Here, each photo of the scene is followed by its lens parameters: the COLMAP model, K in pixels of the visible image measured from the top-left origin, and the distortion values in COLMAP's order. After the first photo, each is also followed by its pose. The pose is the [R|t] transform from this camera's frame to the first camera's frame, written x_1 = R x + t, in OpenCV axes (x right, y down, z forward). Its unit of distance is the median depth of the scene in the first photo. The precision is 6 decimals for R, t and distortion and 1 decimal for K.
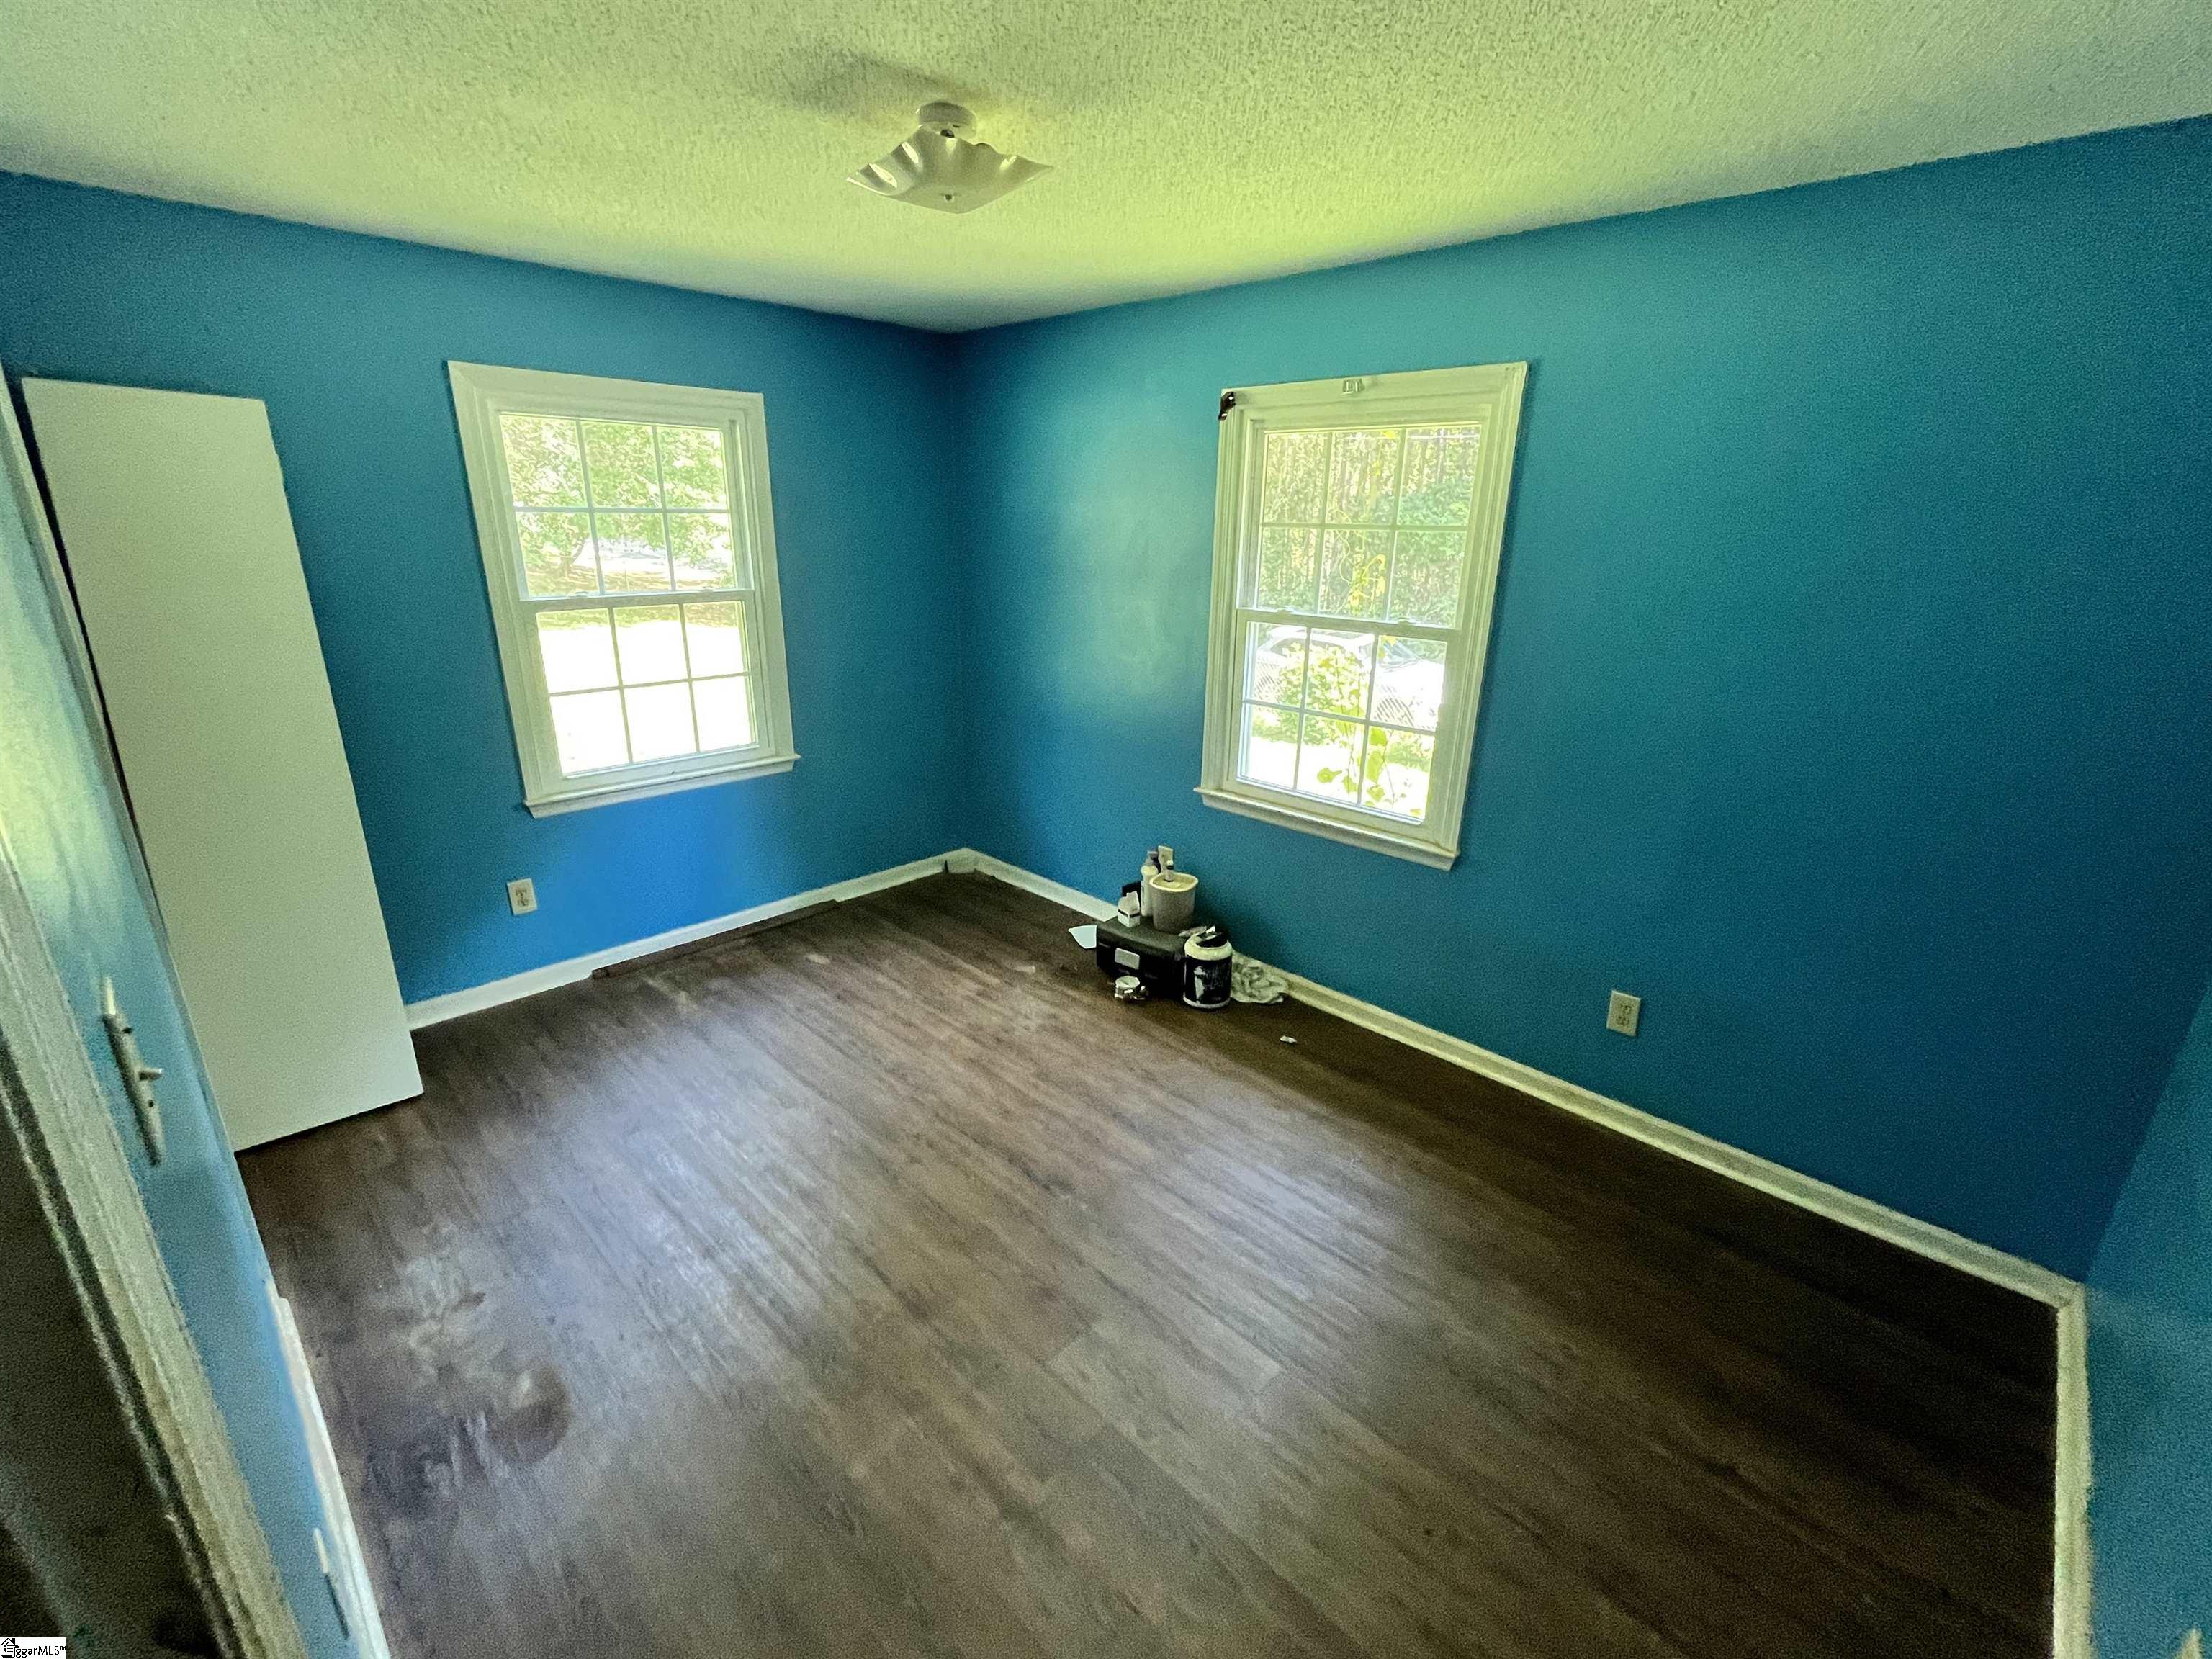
lens RADIAL K [[956.4, 0, 1105.1], [0, 956.4, 831.2], [0, 0, 1]] dist [-0.000484, 0.000020]
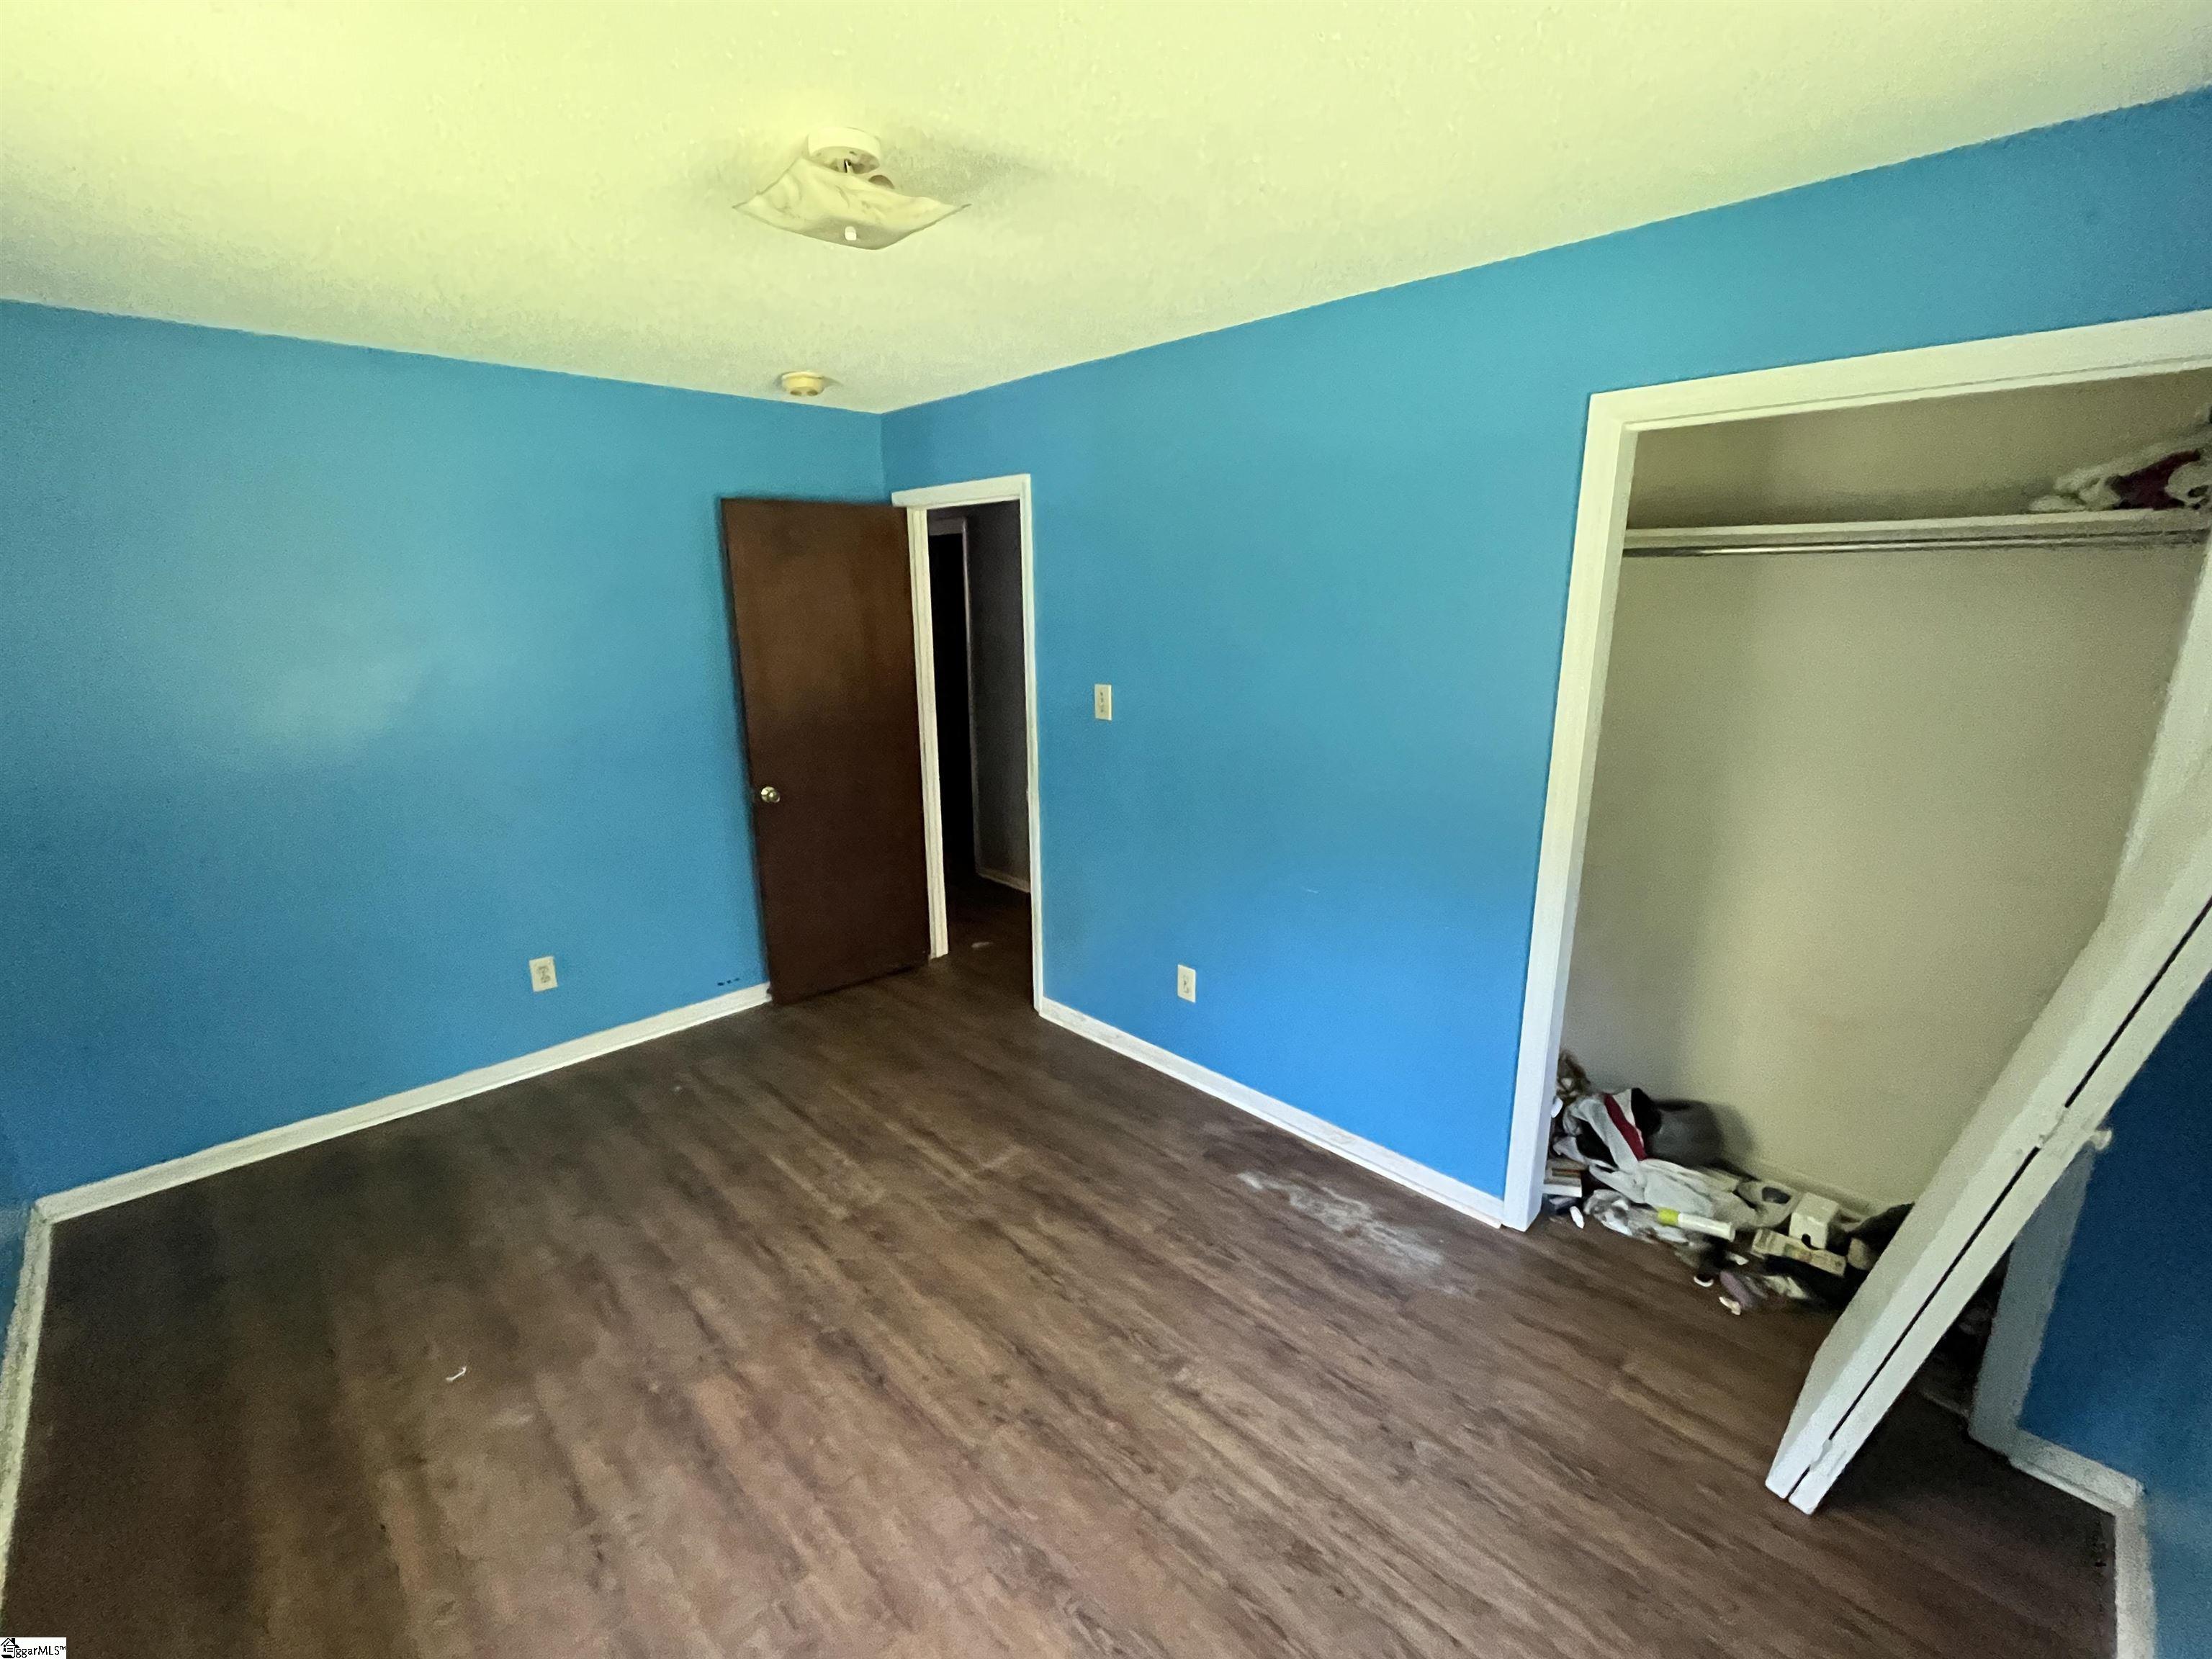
lens RADIAL K [[956.4, 0, 1101.0], [0, 956.4, 832.2], [0, 0, 1]] dist [-0.000484, 0.000020]
pose [[-0.999530, -0.019236, 0.023888, -0.309875], [-0.003278, 0.841419, 0.540373, -0.506664], [-0.030494, 0.540041, -0.841086, 1.501125]]
